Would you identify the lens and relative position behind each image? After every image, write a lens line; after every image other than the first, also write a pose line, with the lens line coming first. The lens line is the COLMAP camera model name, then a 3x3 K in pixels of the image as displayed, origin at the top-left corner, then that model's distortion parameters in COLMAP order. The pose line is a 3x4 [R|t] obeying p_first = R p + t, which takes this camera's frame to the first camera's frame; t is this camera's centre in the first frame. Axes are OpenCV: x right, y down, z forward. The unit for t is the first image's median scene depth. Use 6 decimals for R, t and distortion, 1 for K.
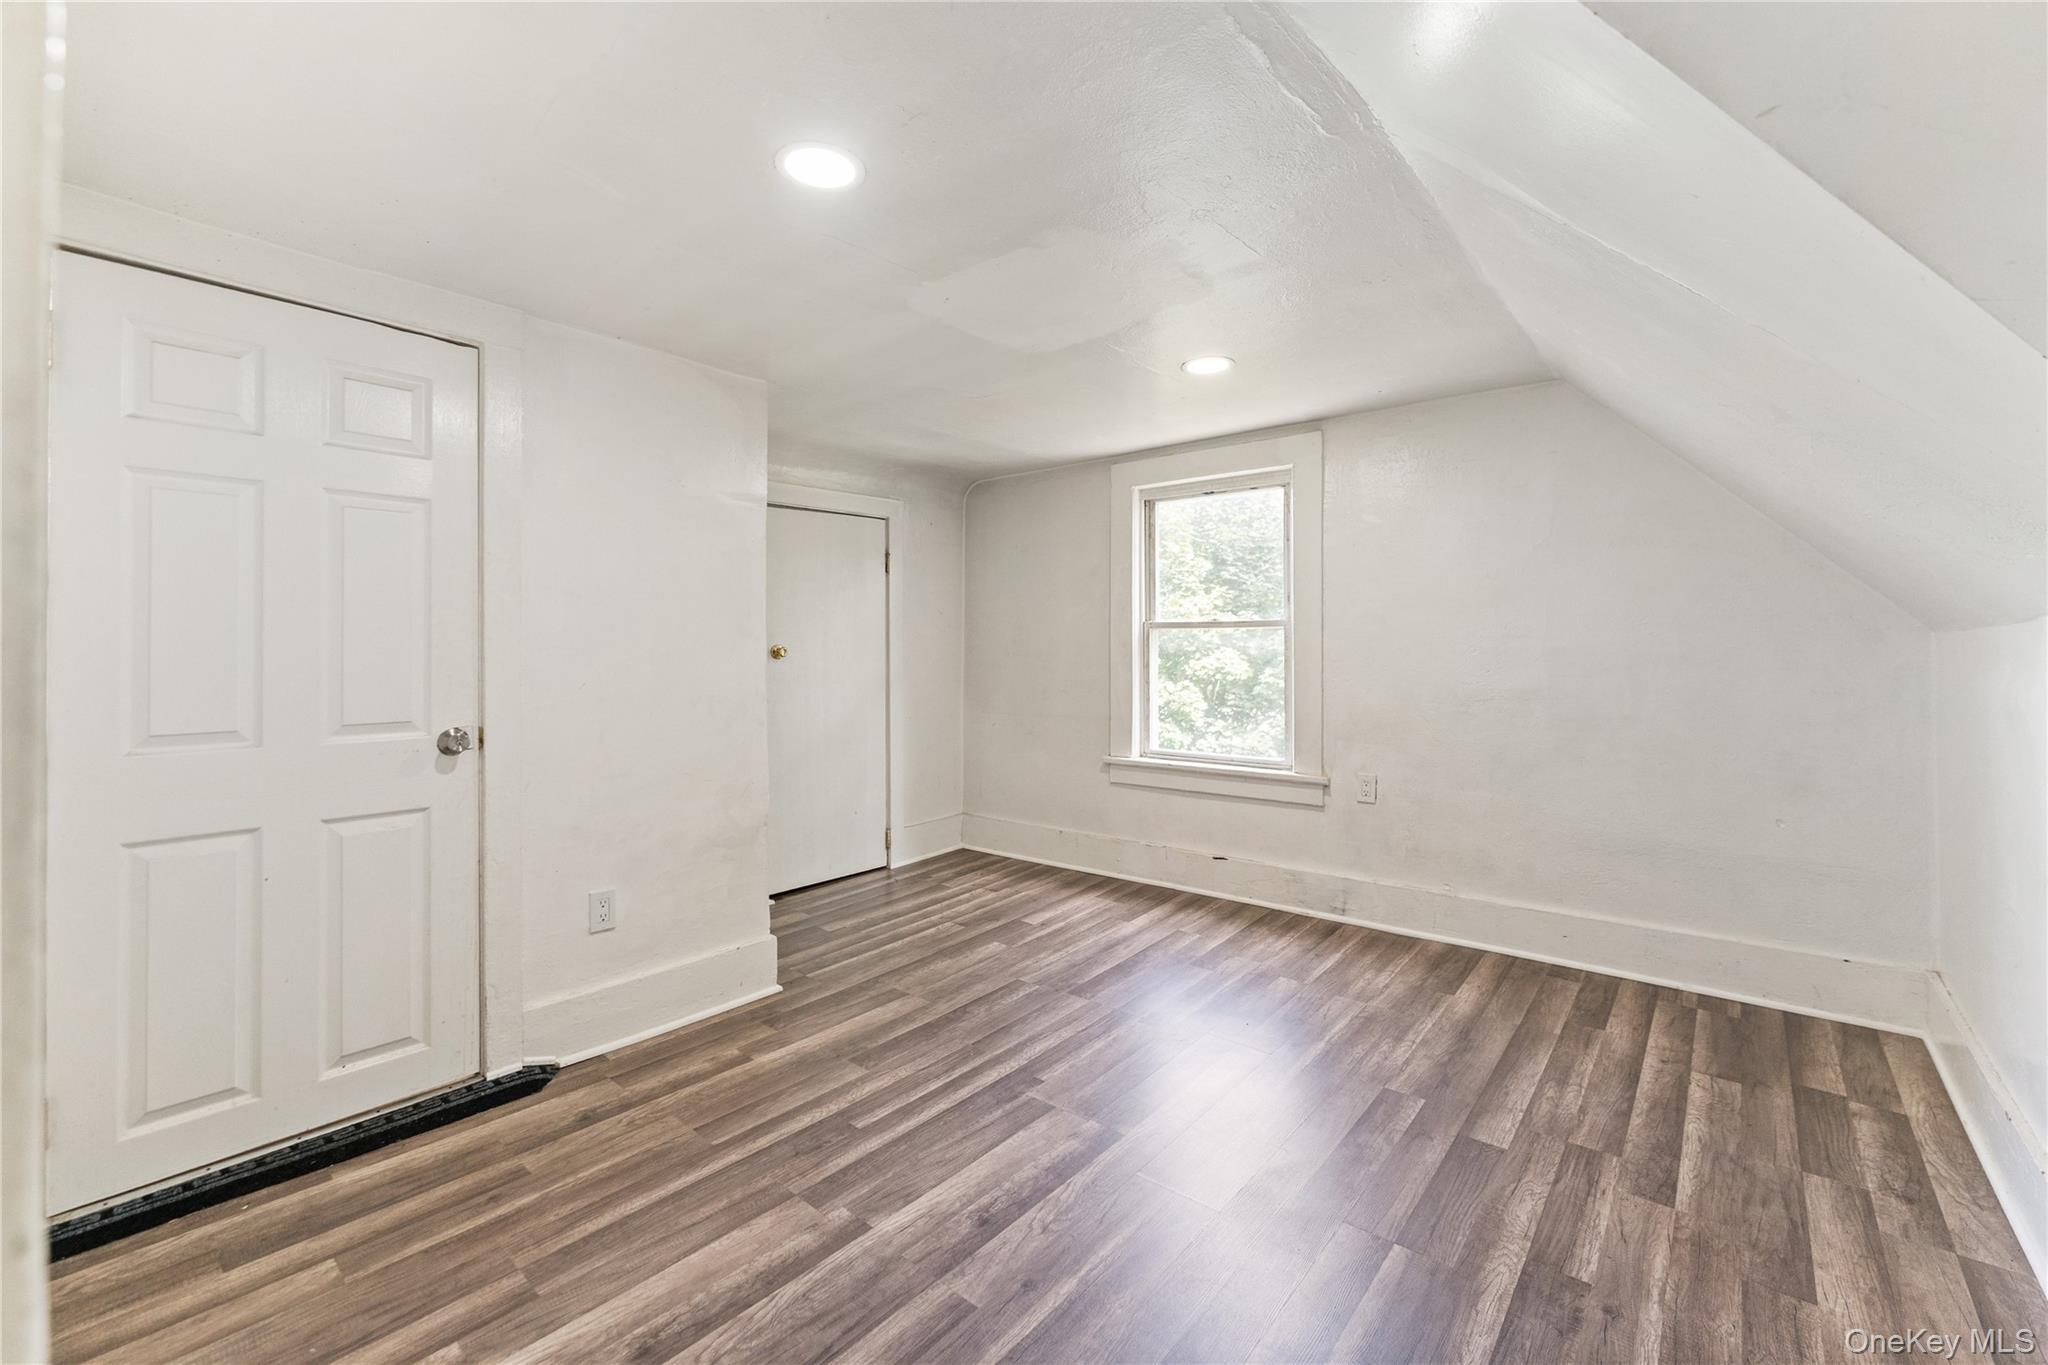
lens RADIAL K [[835.9, 0, 1031.6], [0, 835.9, 663.9], [0, 0, 1]] dist [-0.001927, -0.000068]
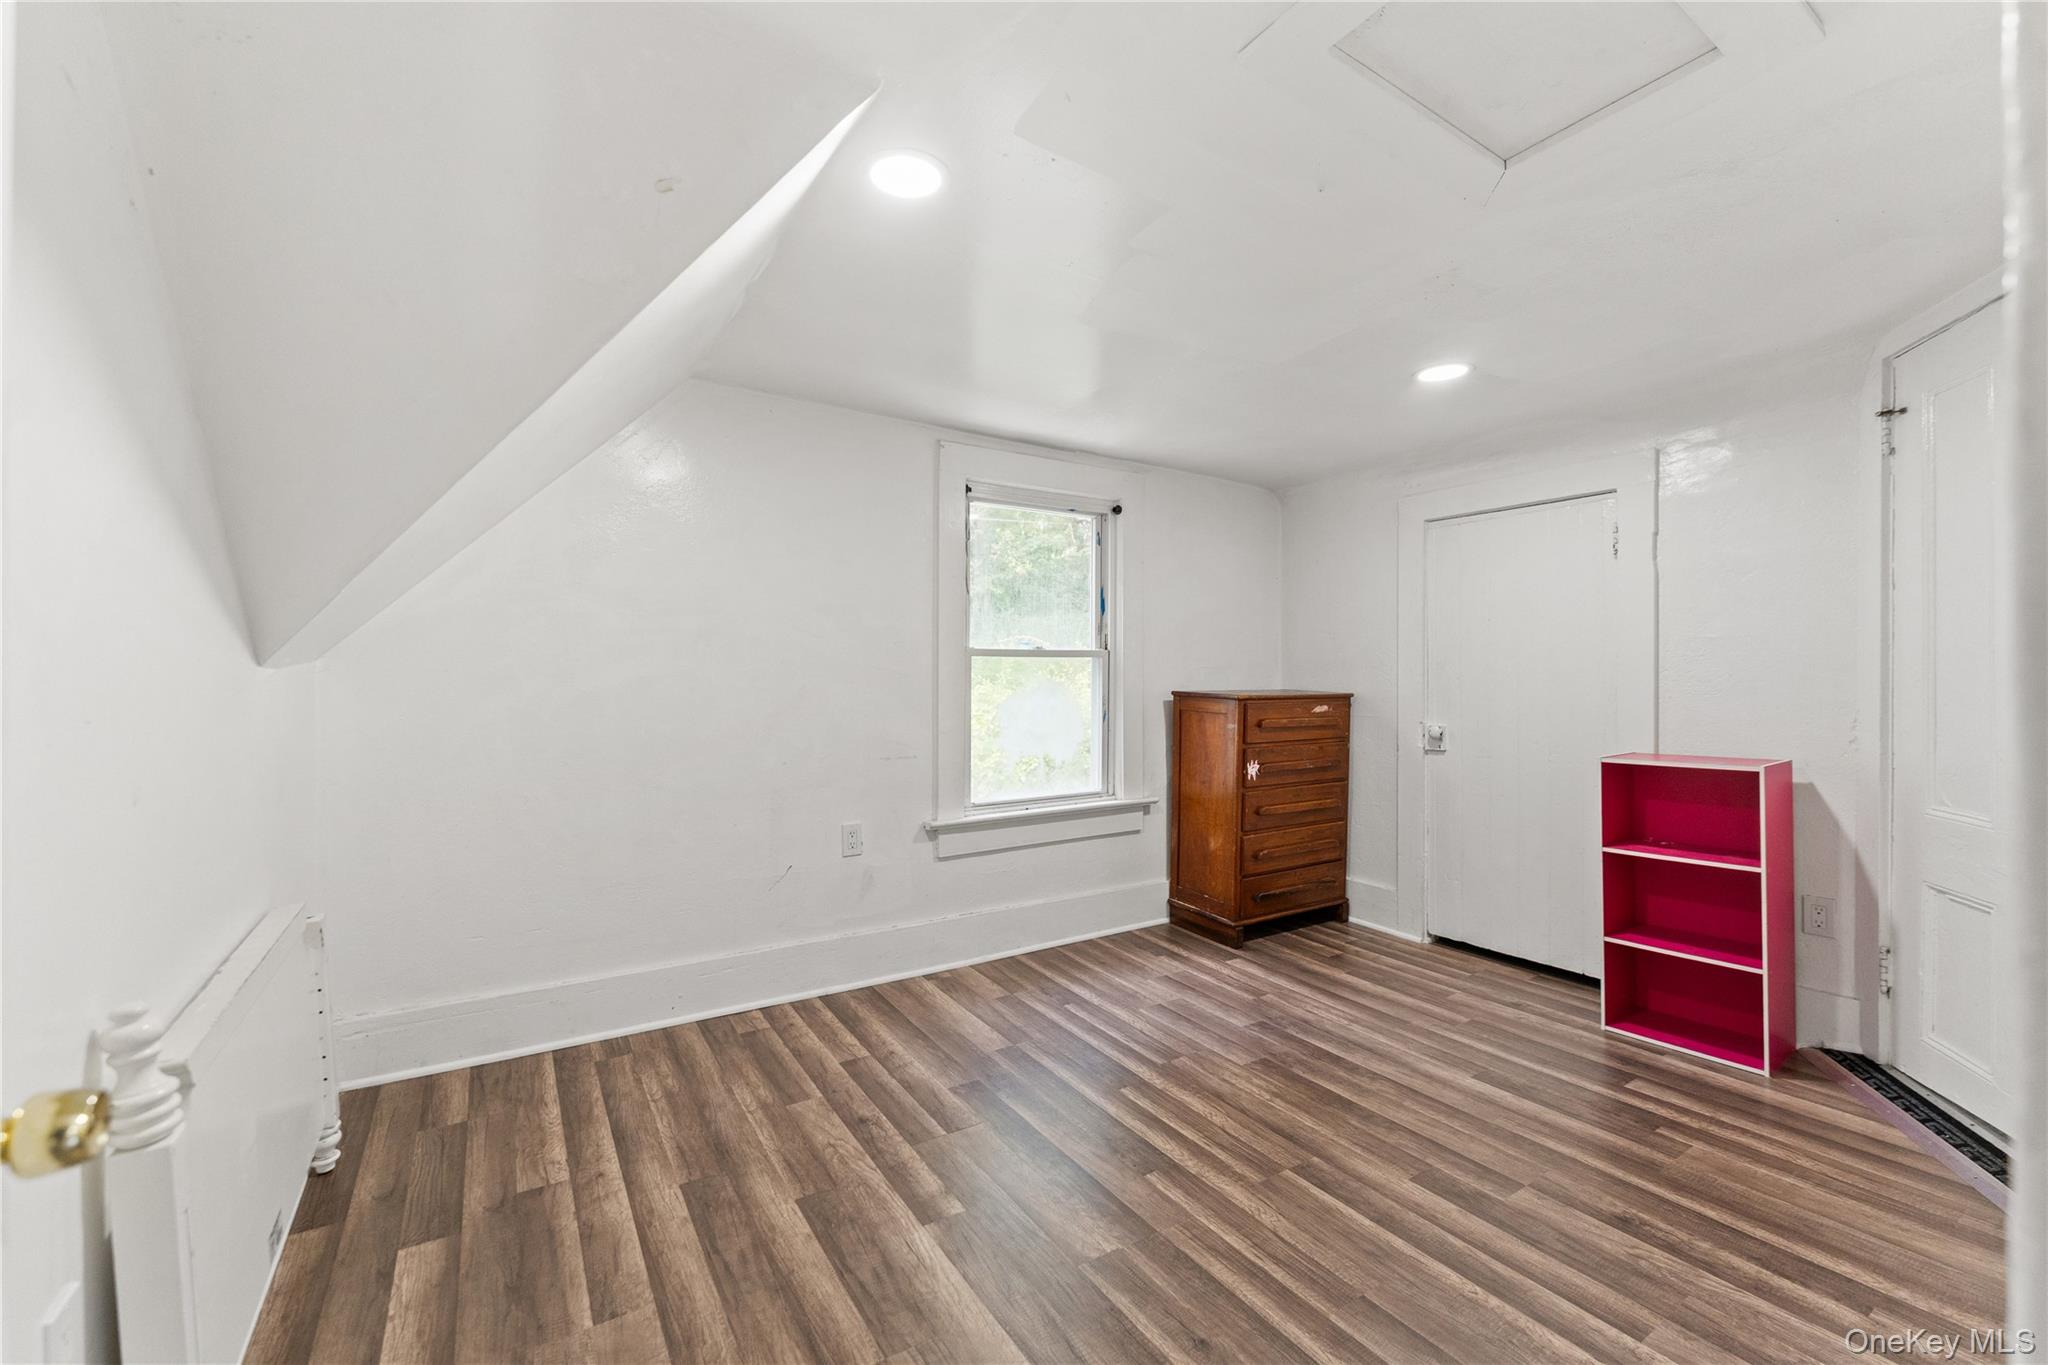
lens RADIAL K [[835.9, 0, 1031.5], [0, 835.9, 670.6], [0, 0, 1]] dist [-0.001927, -0.000068]
pose [[-0.292727, 0.011218, -0.956130, 1.497210], [-0.019376, 0.999656, 0.017661, -0.052934], [0.956000, 0.023696, -0.292409, 1.729478]]
